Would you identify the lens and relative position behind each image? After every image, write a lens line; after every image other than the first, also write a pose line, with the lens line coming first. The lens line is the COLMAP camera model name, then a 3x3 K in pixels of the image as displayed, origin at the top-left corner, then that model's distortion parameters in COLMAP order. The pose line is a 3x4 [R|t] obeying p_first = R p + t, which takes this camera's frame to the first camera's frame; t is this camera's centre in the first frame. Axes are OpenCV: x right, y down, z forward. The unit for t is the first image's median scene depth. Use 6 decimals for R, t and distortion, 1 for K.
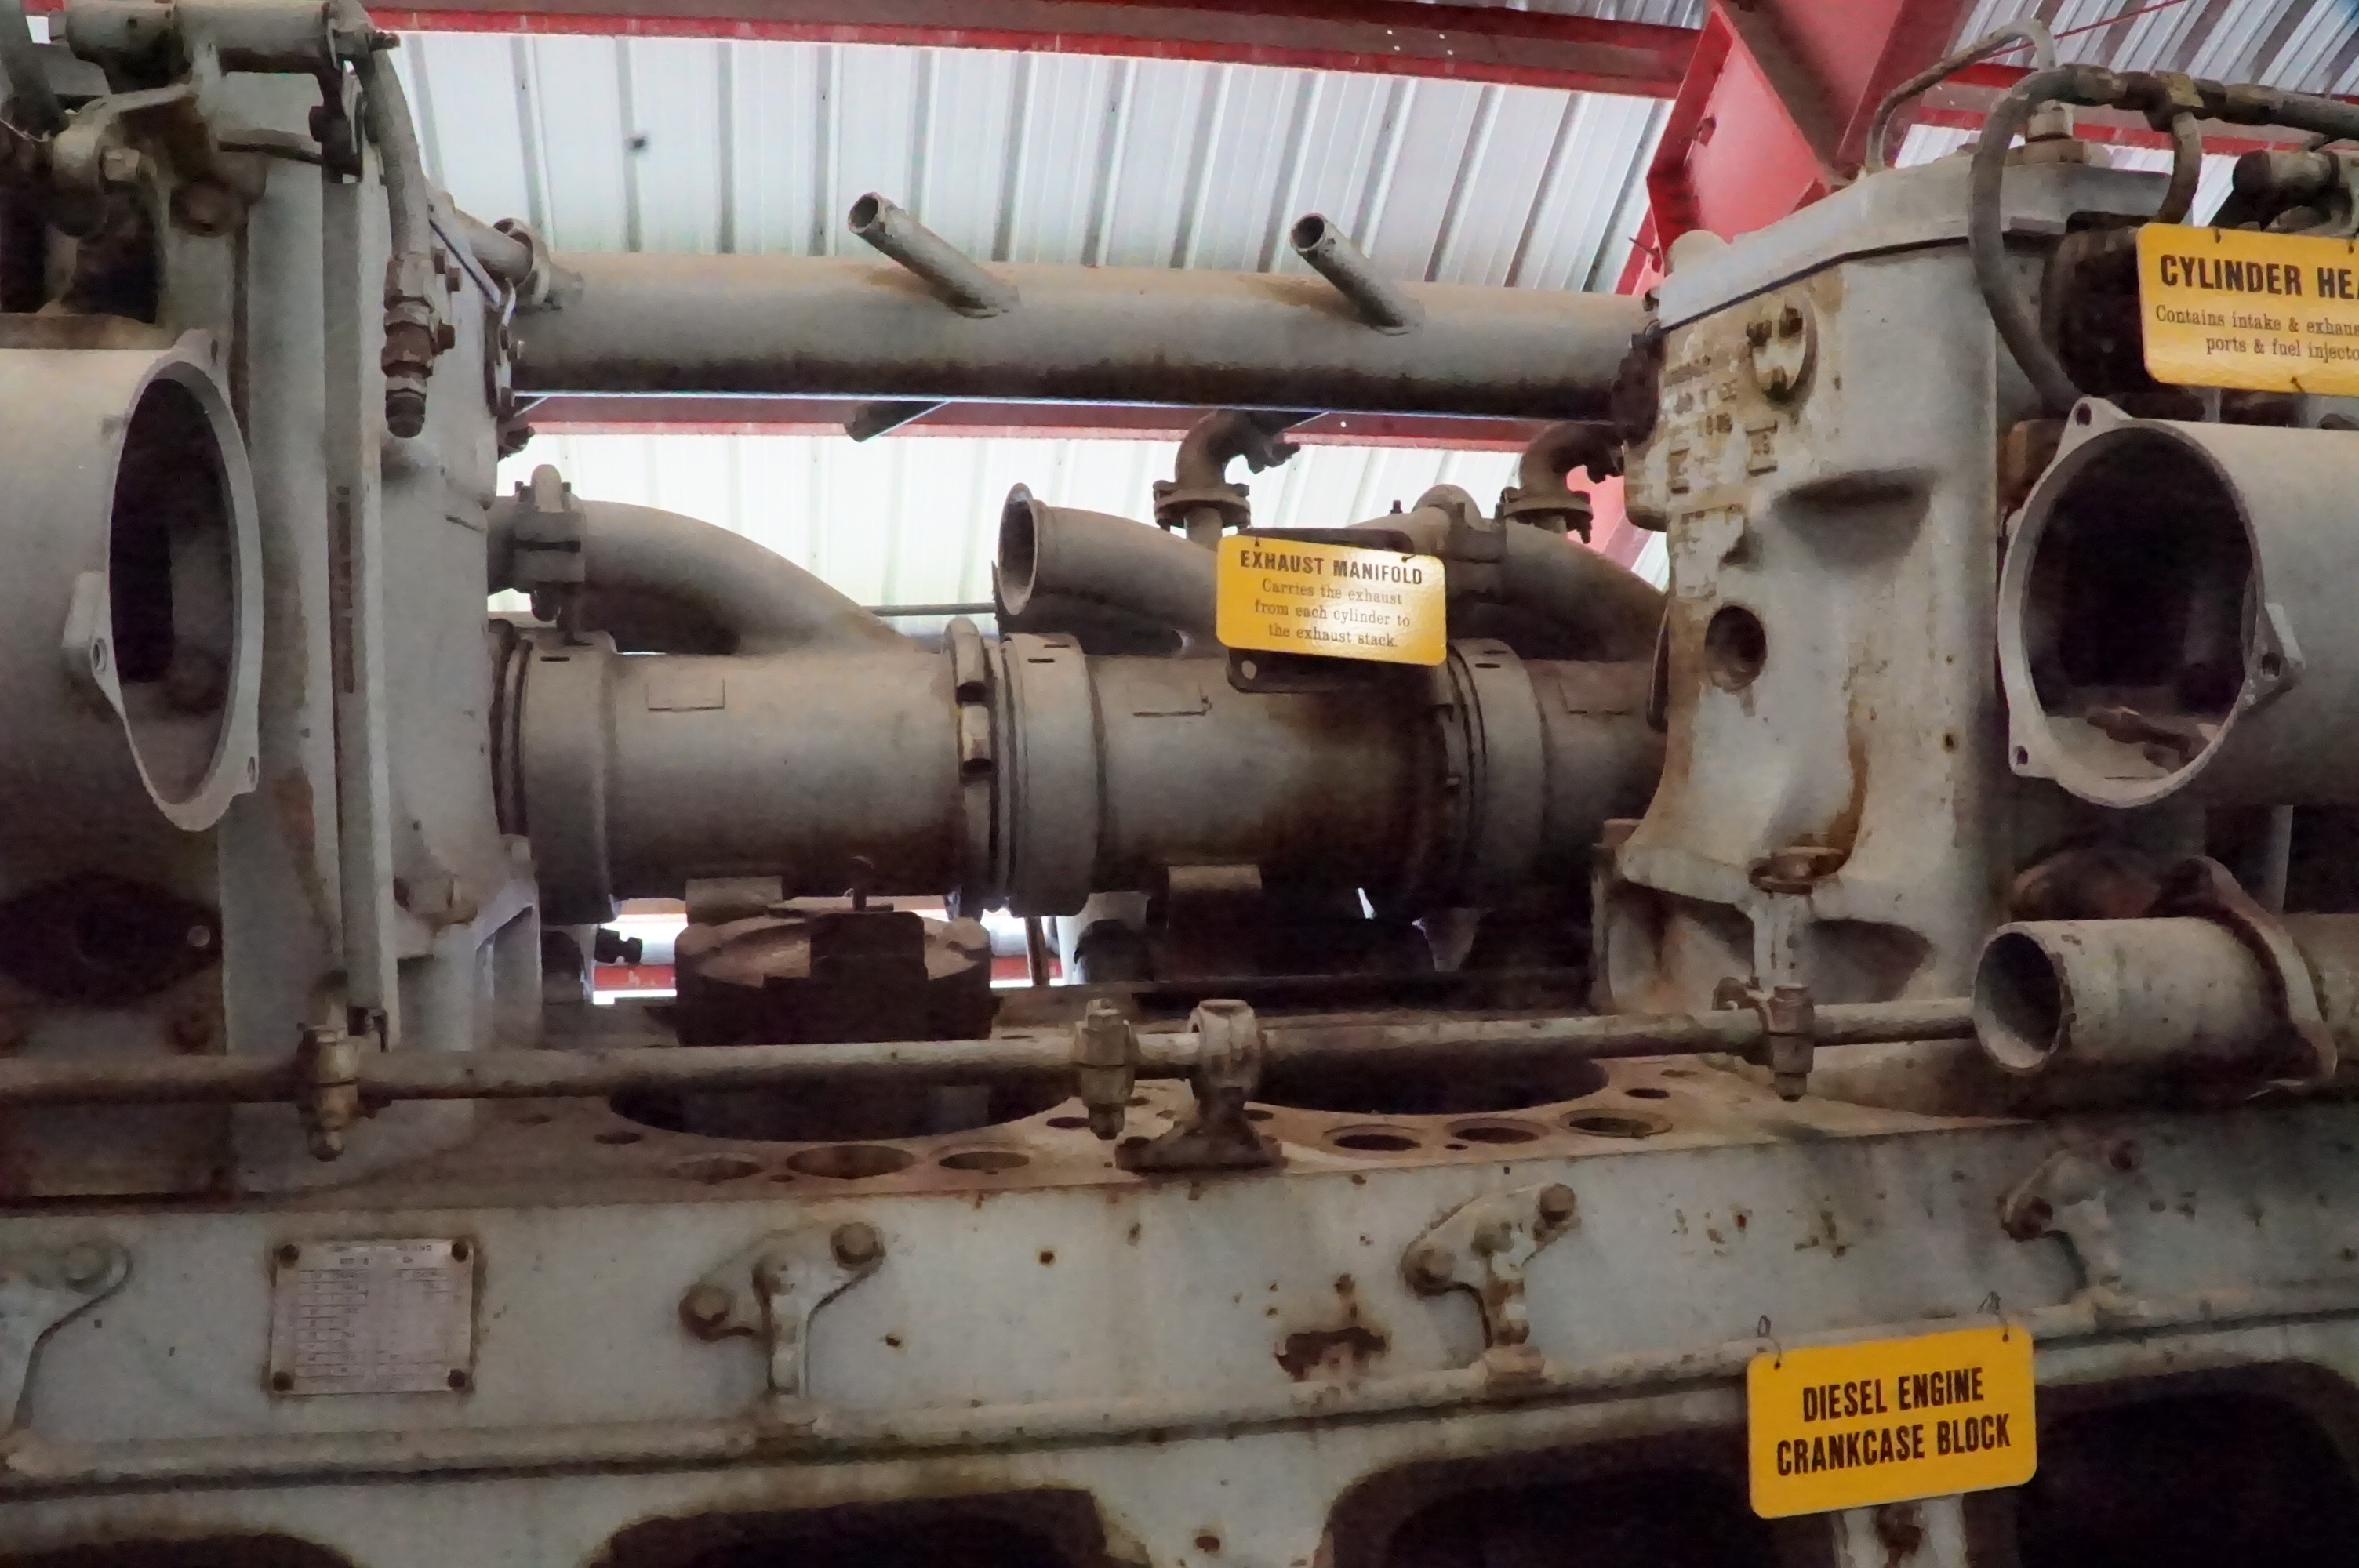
lens RADIAL K [[1825.0, 0, 1144.1], [0, 1825.0, 800.9], [0, 0, 1]] dist [-0.186551, 0.135656]
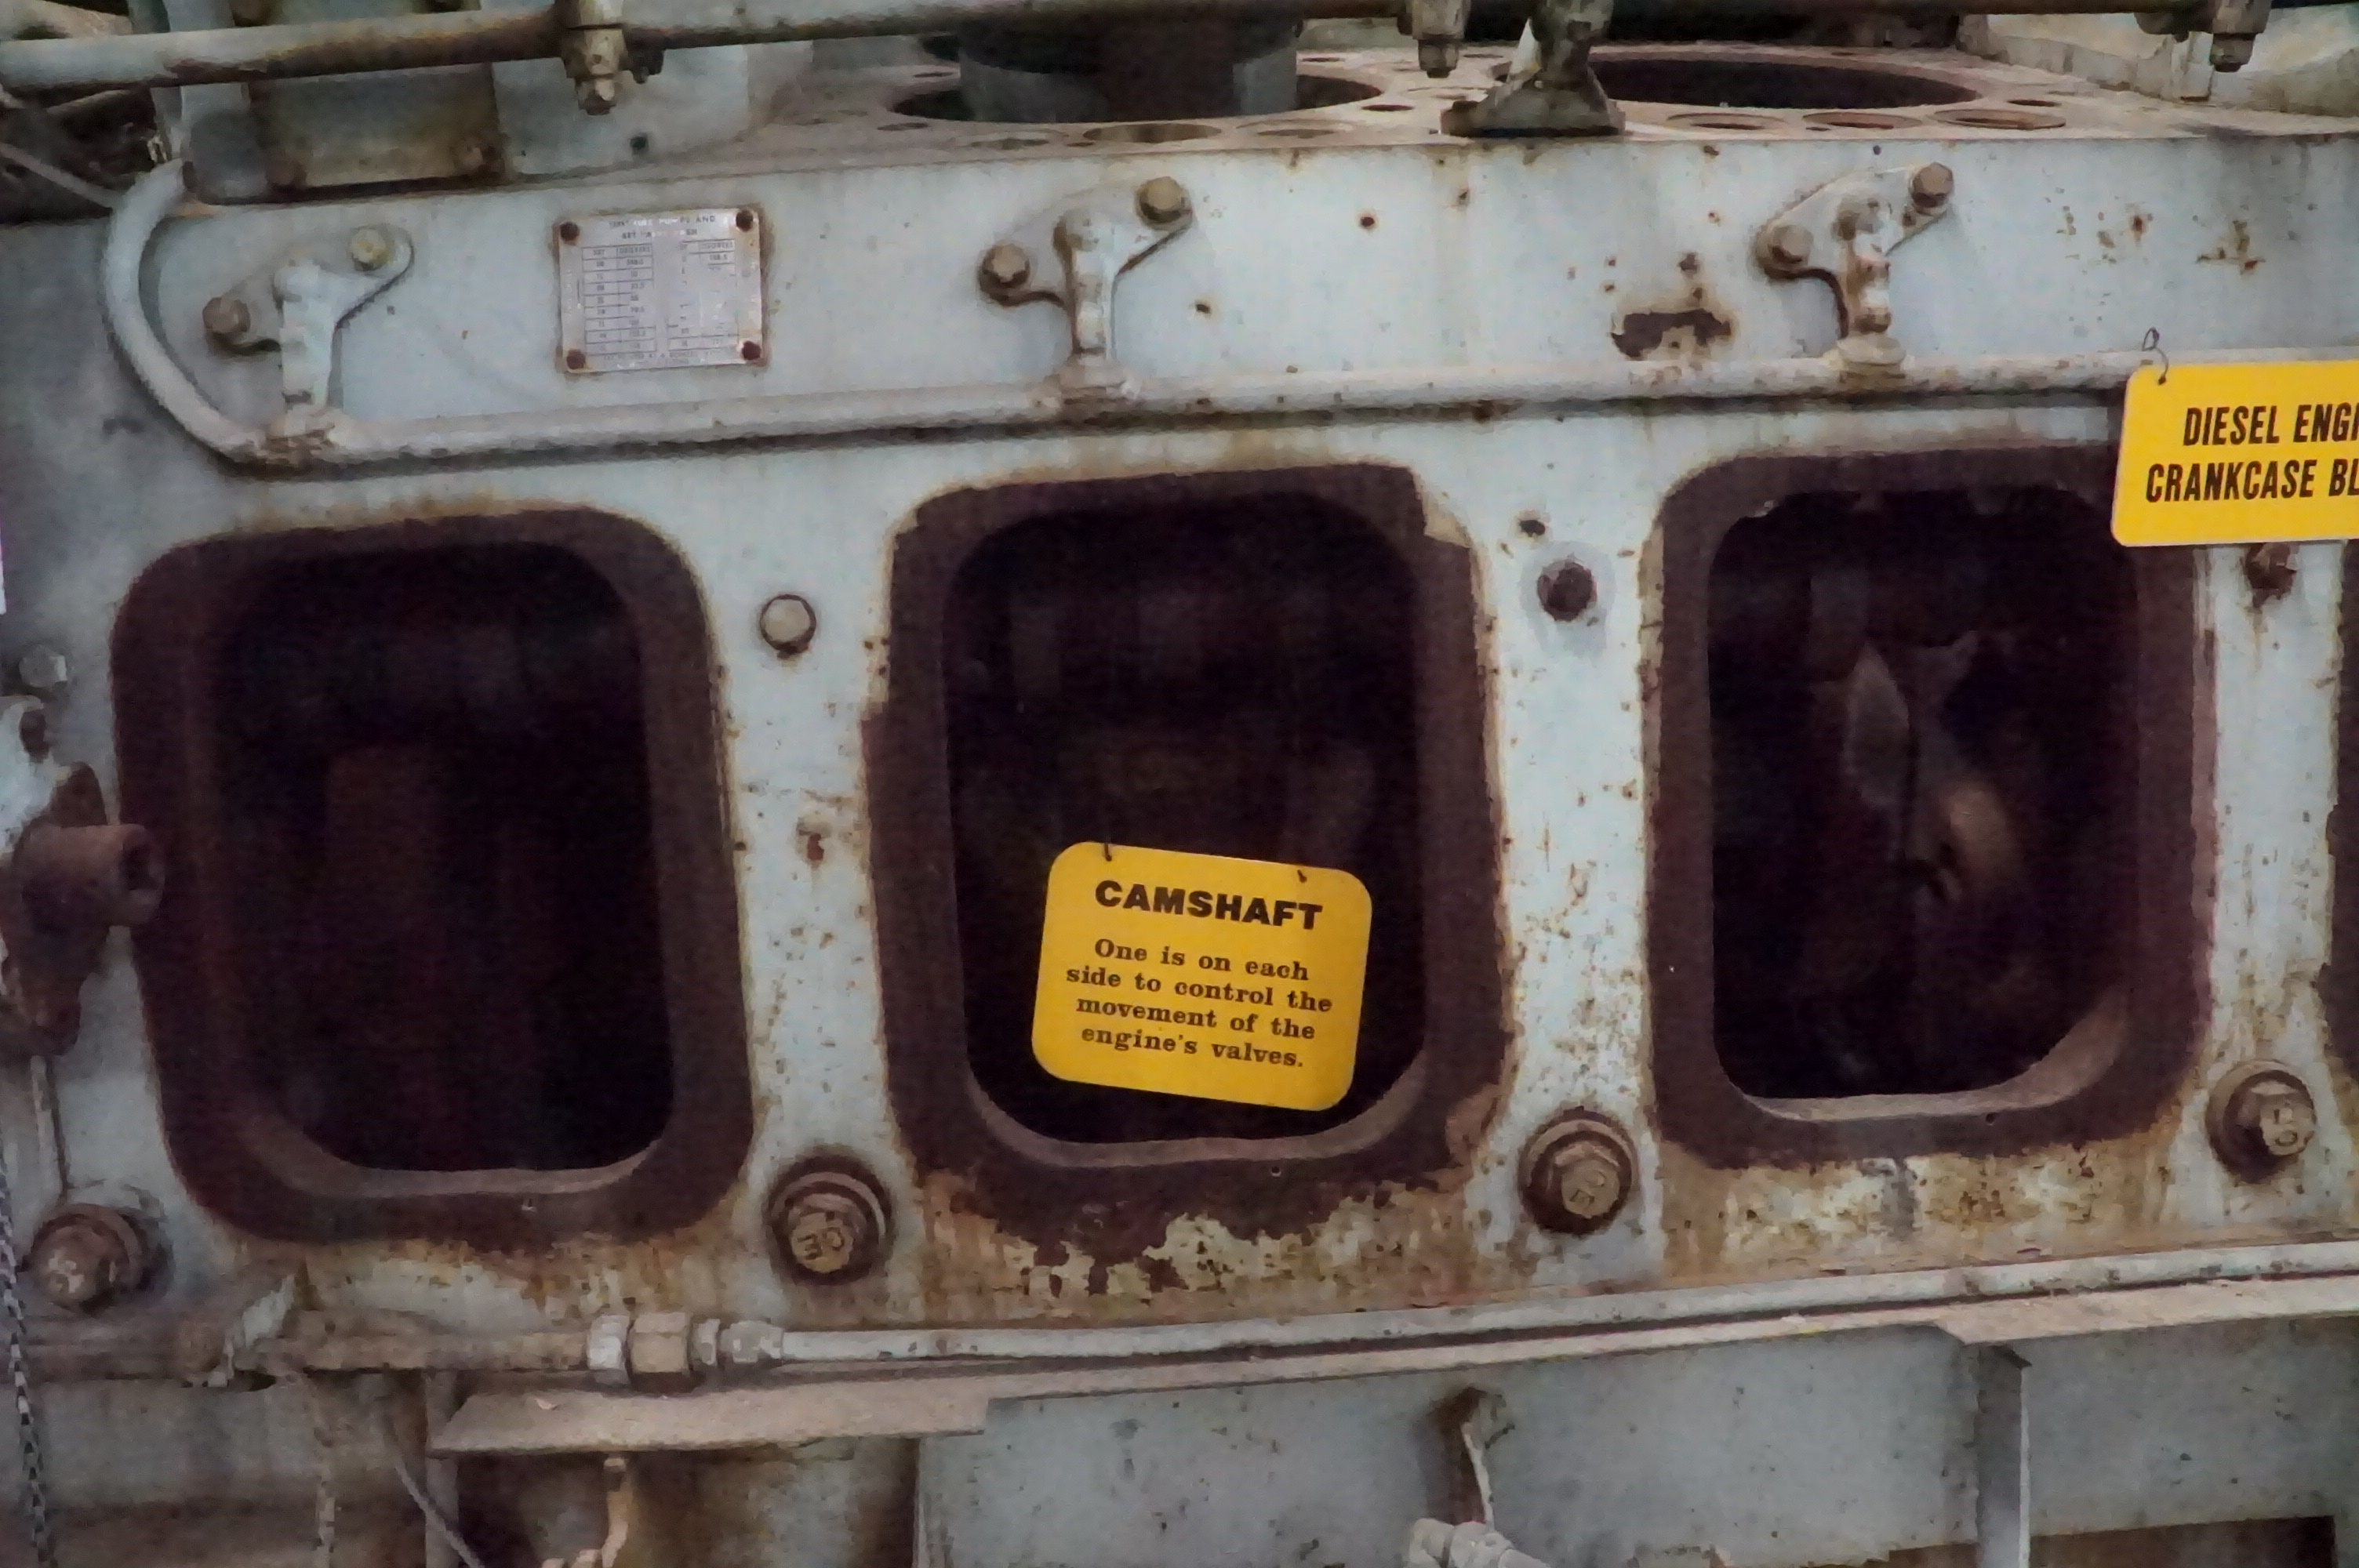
lens RADIAL K [[1825.0, 0, 1144.1], [0, 1825.0, 800.9], [0, 0, 1]] dist [-0.186551, 0.135656]
pose [[0.990309, 0.034663, -0.134486, -0.033777], [0.023539, 0.912449, 0.408513, 0.147068], [0.136871, -0.407720, 0.902791, 0.036441]]
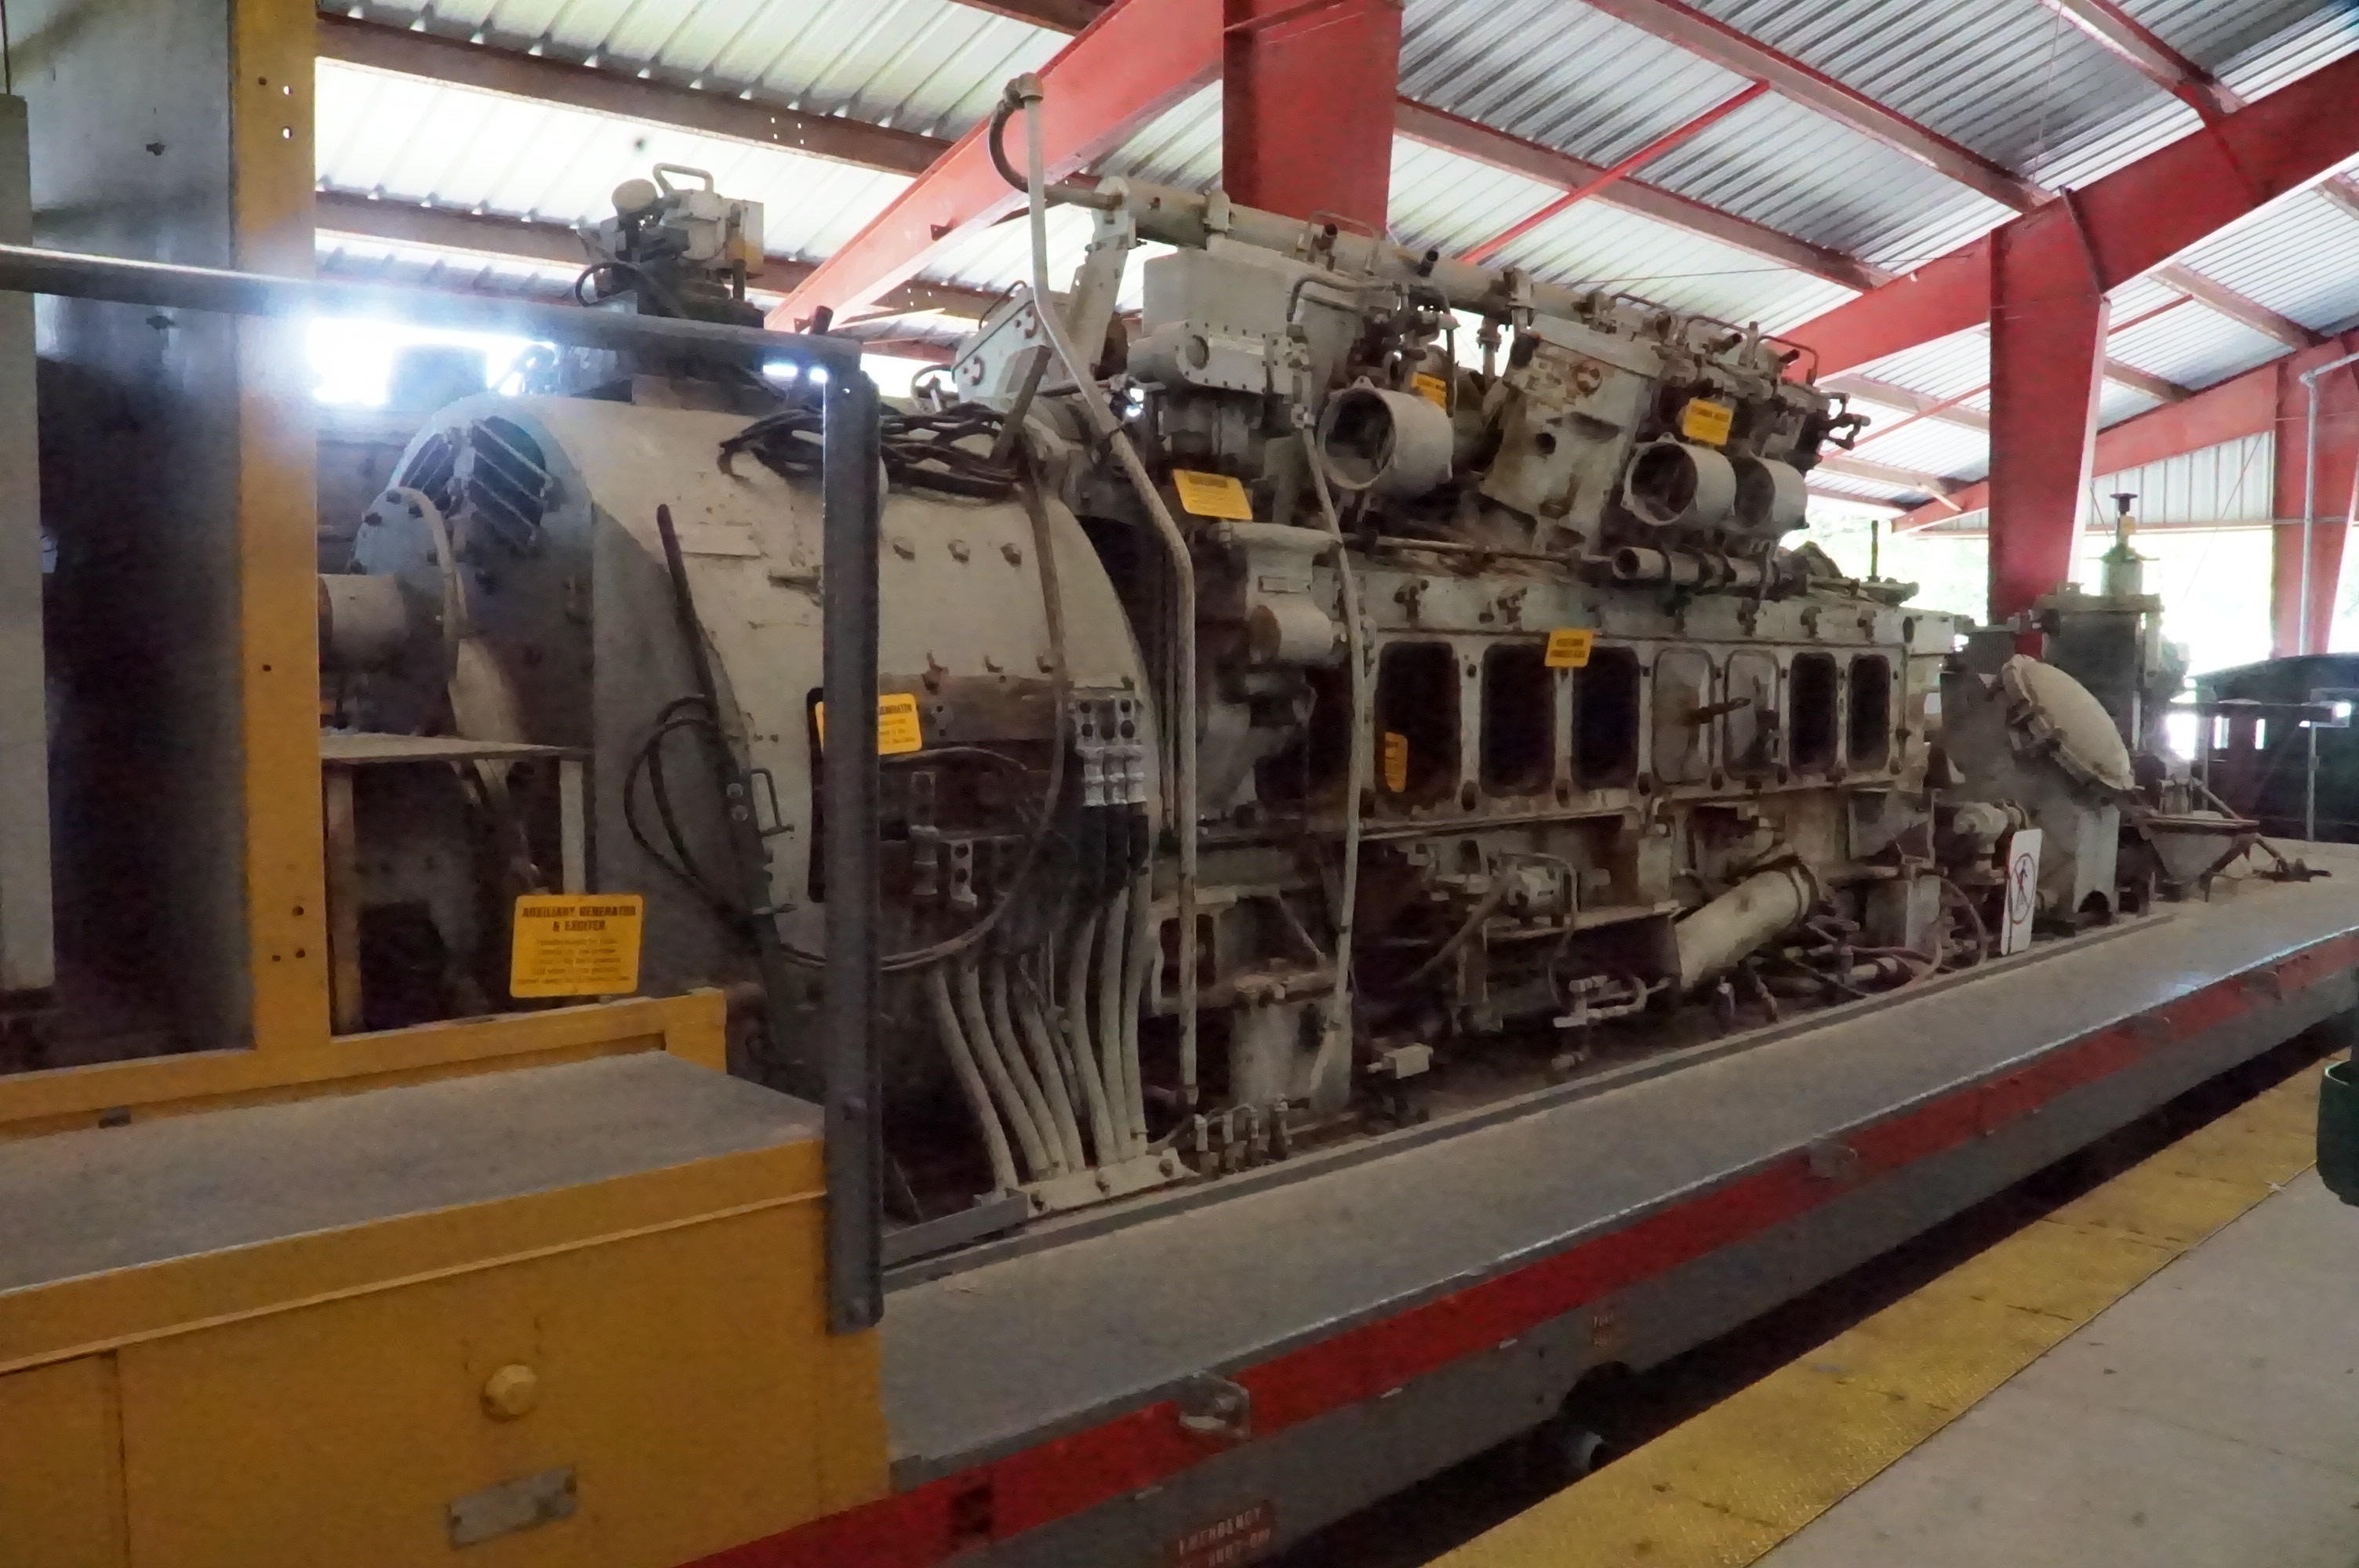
lens RADIAL K [[1825.0, 0, 1144.1], [0, 1825.0, 800.9], [0, 0, 1]] dist [-0.186551, 0.135656]
pose [[0.837031, 0.031854, 0.546228, -3.089758], [-0.227987, 0.927817, 0.295257, -0.409104], [-0.497395, -0.371672, 0.783874, -2.292880]]
